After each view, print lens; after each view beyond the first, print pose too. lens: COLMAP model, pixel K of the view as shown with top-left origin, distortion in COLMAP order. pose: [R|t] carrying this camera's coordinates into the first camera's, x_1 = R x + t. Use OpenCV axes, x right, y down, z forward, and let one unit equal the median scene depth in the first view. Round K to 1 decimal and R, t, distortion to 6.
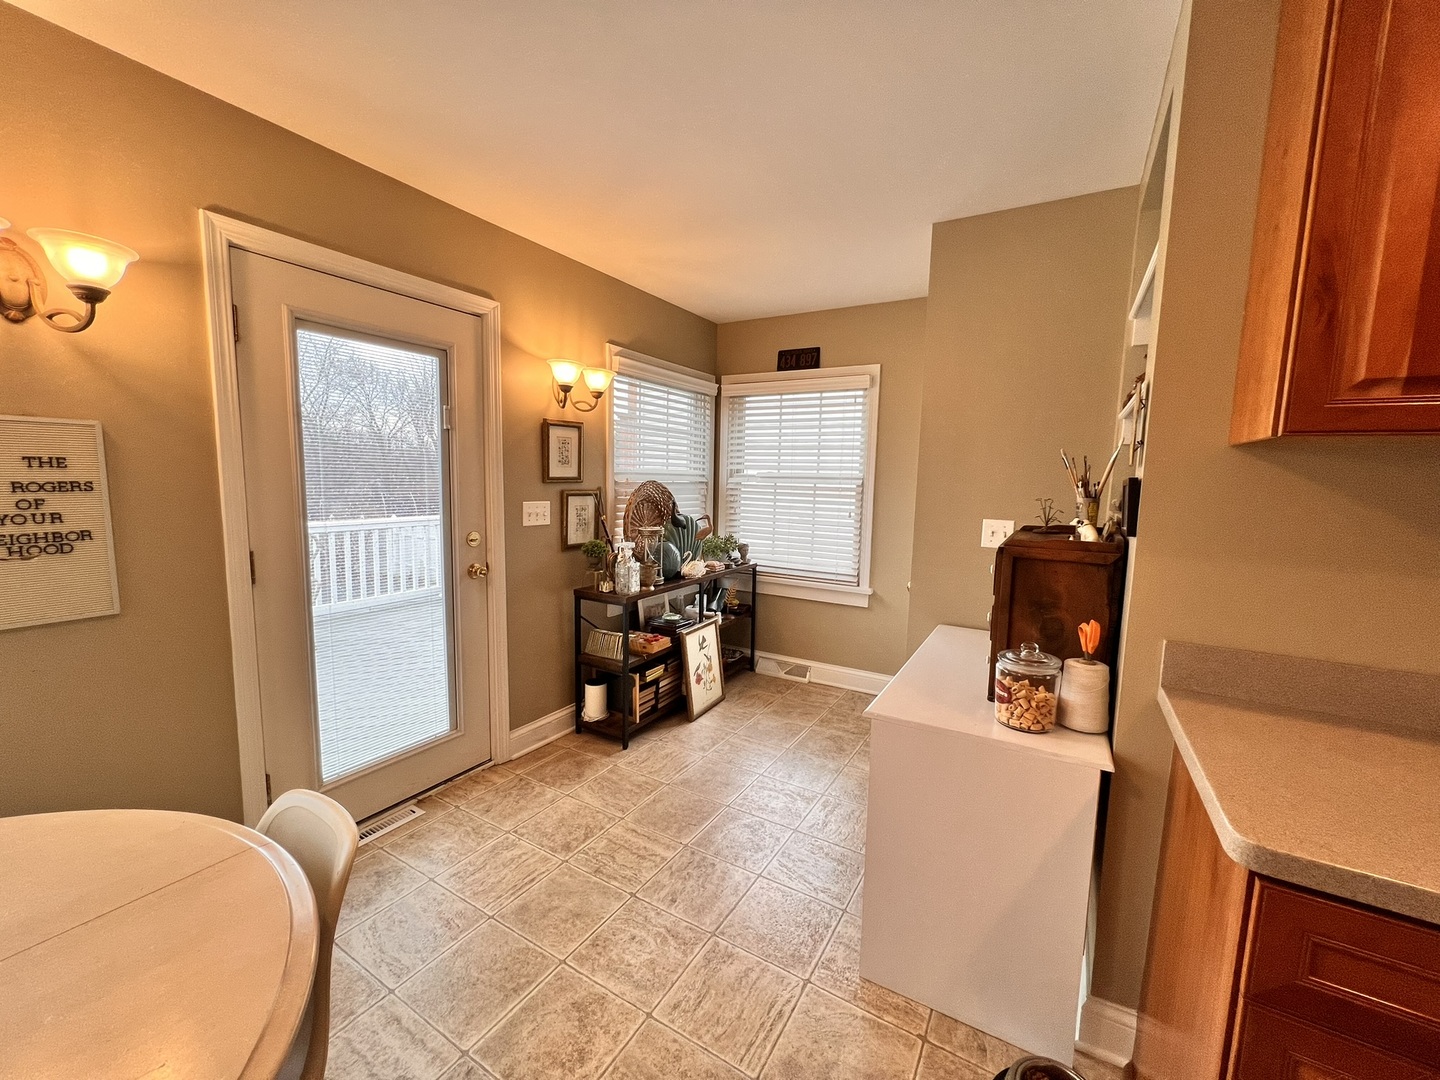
lens RADIAL K [[574.1, 0, 721.9], [0, 574.1, 540.5], [0, 0, 1]] dist [-0.003888, 0.000651]
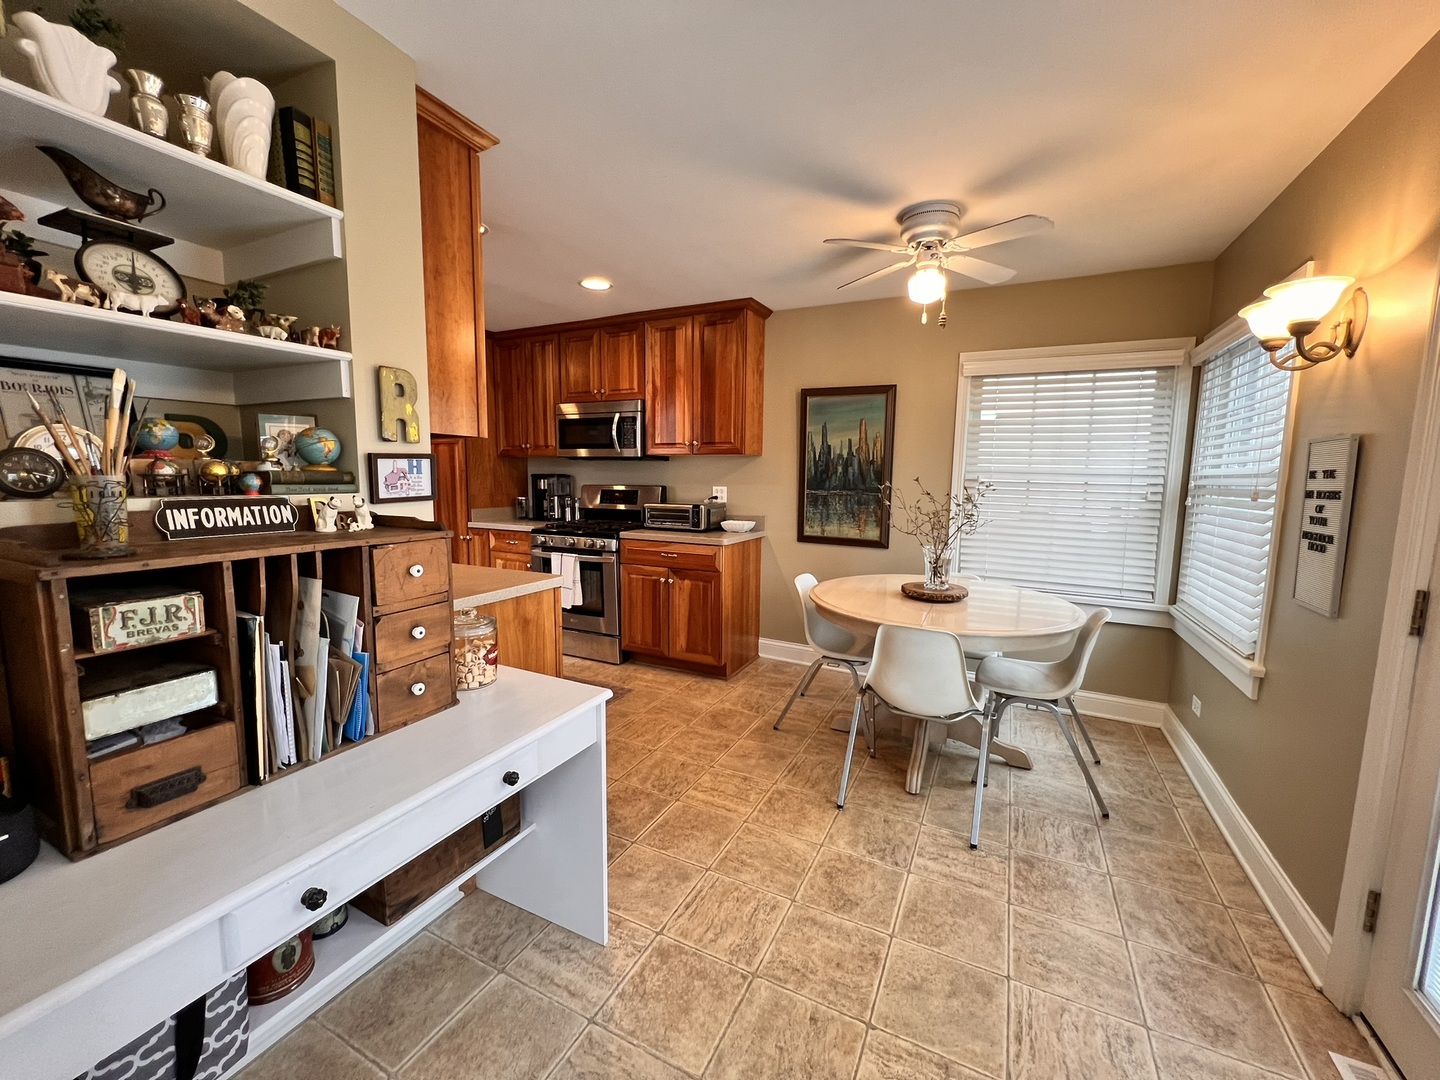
lens RADIAL K [[574.1, 0, 719.8], [0, 574.1, 538.8], [0, 0, 1]] dist [-0.003888, 0.000651]
pose [[-0.996848, -0.028766, -0.073930, 0.132851], [-0.044735, 0.973464, 0.224426, -0.187959], [0.065512, 0.227026, -0.971683, 1.828142]]
